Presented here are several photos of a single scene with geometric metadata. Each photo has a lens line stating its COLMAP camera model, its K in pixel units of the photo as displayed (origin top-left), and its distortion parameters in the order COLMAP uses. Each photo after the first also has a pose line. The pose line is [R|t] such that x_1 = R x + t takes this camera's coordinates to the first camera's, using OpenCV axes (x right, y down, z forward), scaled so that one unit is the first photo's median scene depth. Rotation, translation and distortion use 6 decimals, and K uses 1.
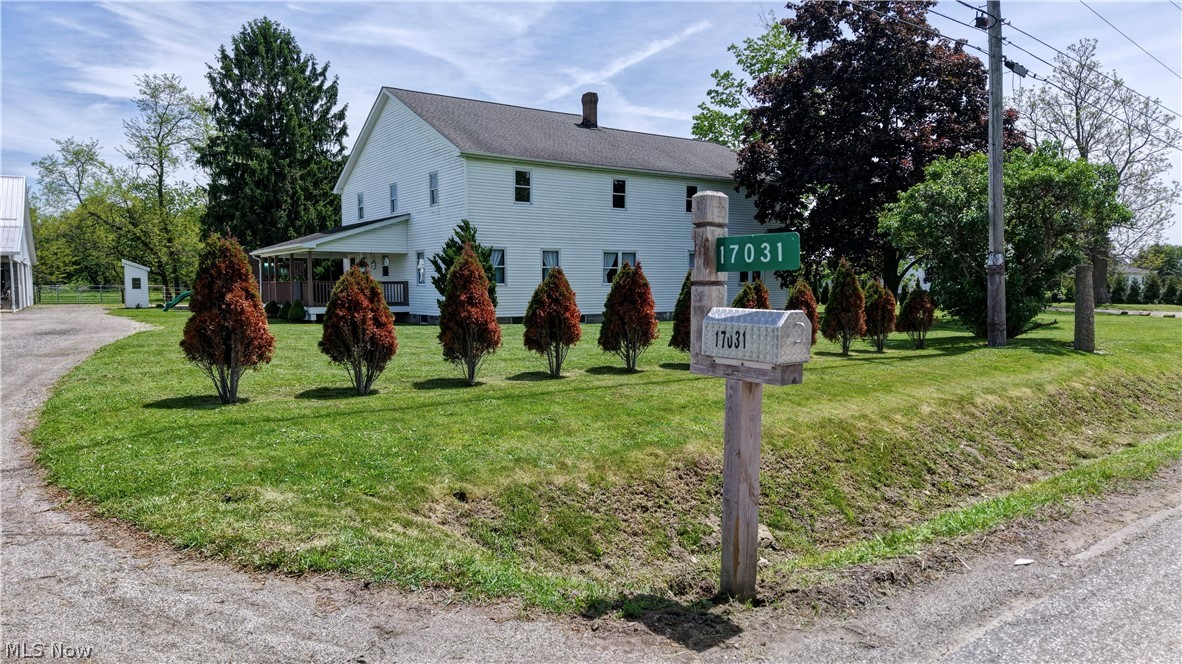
lens RADIAL K [[792.5, 0, 593.6], [0, 792.5, 330.8], [0, 0, 1]] dist [0.040865, -0.025271]
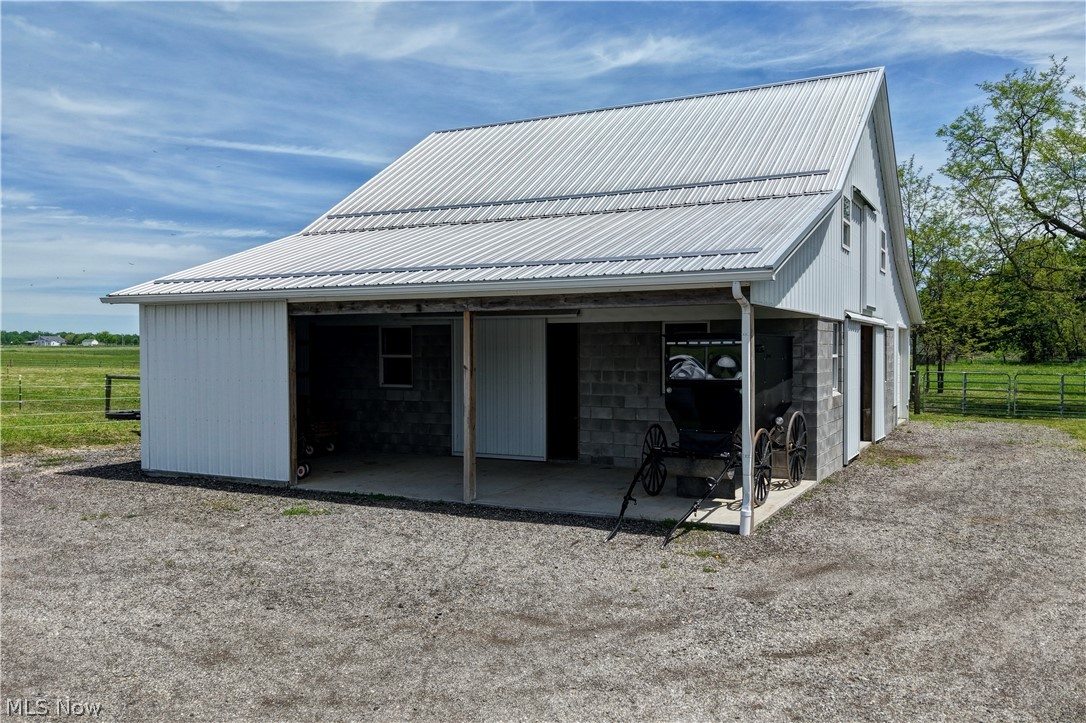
lens RADIAL K [[845.5, 0, 543.0], [0, 845.5, 361.5], [0, 0, 1]] dist [0.009896, 0.003220]
pose [[0.480808, 0.020516, -0.876586, -0.440535], [-0.054820, 0.998474, -0.006700, -0.055218], [0.875111, 0.051275, 0.481199, 0.680123]]
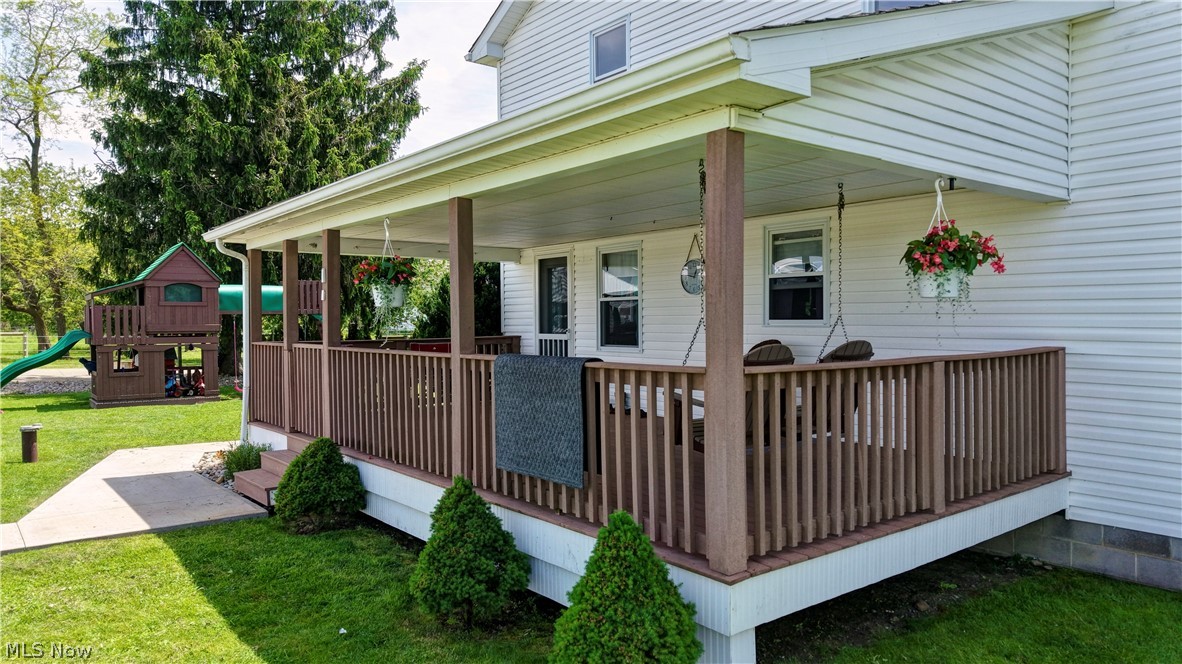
lens RADIAL K [[792.5, 0, 593.6], [0, 792.5, 330.8], [0, 0, 1]] dist [0.040865, -0.025271]
pose [[0.997635, -0.003456, 0.068650, -0.244099], [0.006446, 0.999037, -0.043389, -0.039935], [-0.068434, 0.043729, 0.996697, 0.553131]]
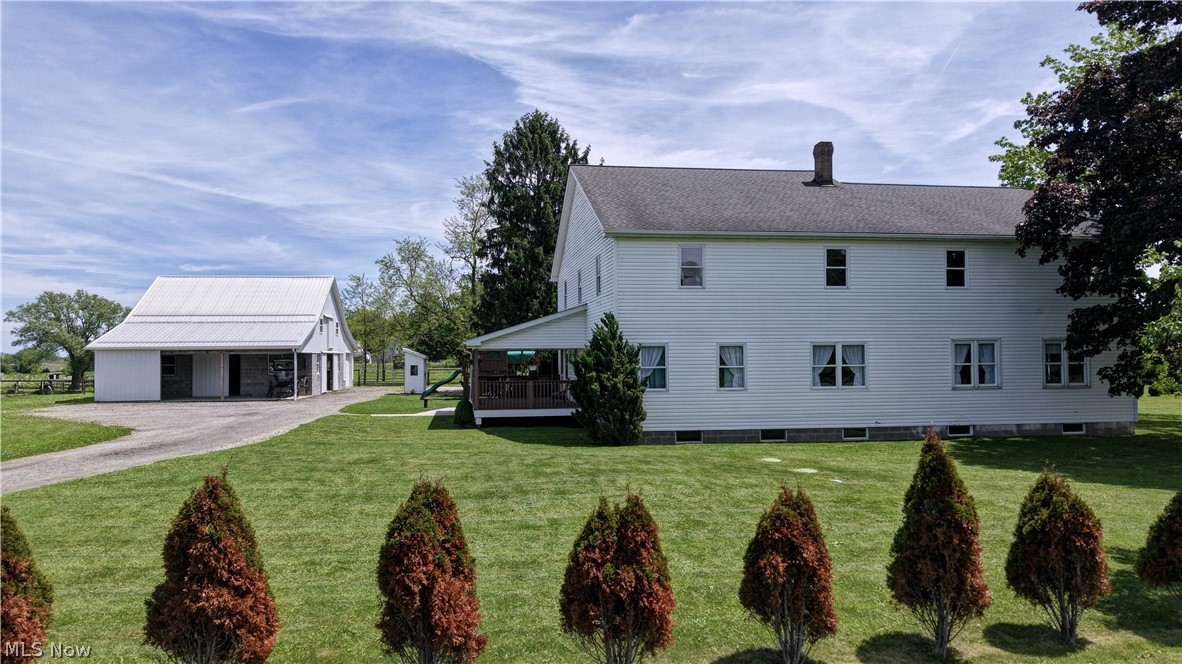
lens RADIAL K [[792.5, 0, 593.6], [0, 792.5, 330.8], [0, 0, 1]] dist [0.040865, -0.025271]
pose [[0.902802, -0.015008, -0.429794, 0.097963], [-0.022710, 0.996333, -0.082495, -0.030372], [0.429456, 0.084237, 0.899150, 0.151913]]
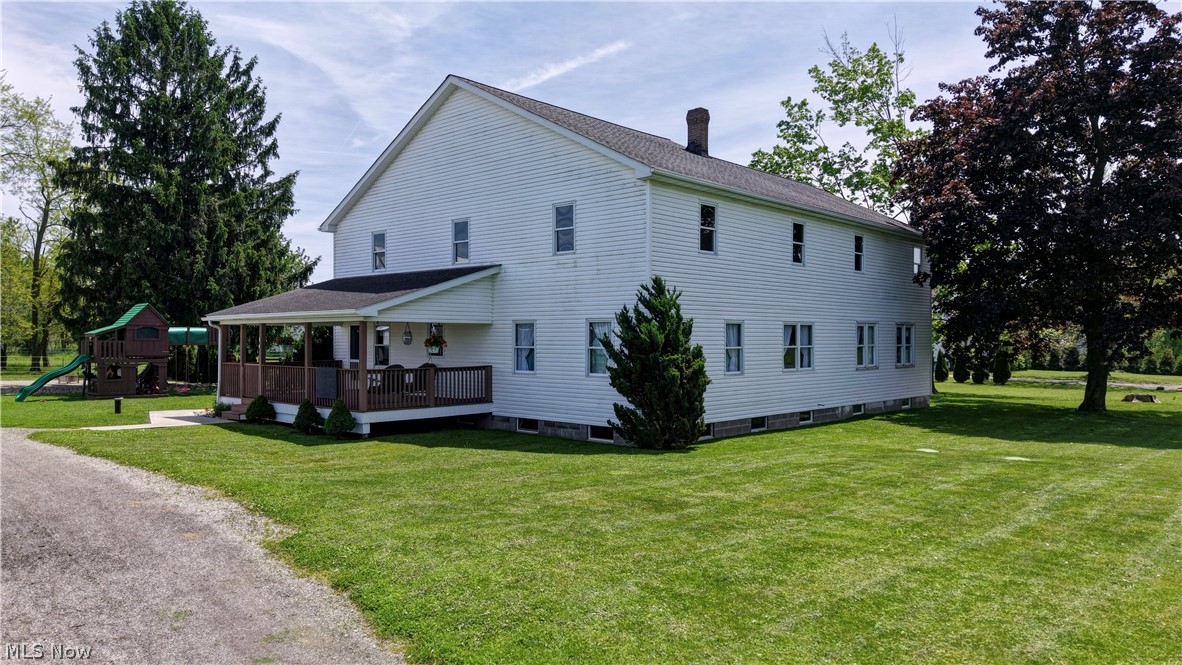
lens RADIAL K [[811.2, 0, 588.7], [0, 811.2, 337.8], [0, 0, 1]] dist [0.043497, -0.030257]
pose [[0.978672, 0.006482, 0.205327, -0.198964], [0.005474, 0.998324, -0.057608, -0.031463], [-0.205356, 0.057503, 0.976997, 0.220239]]
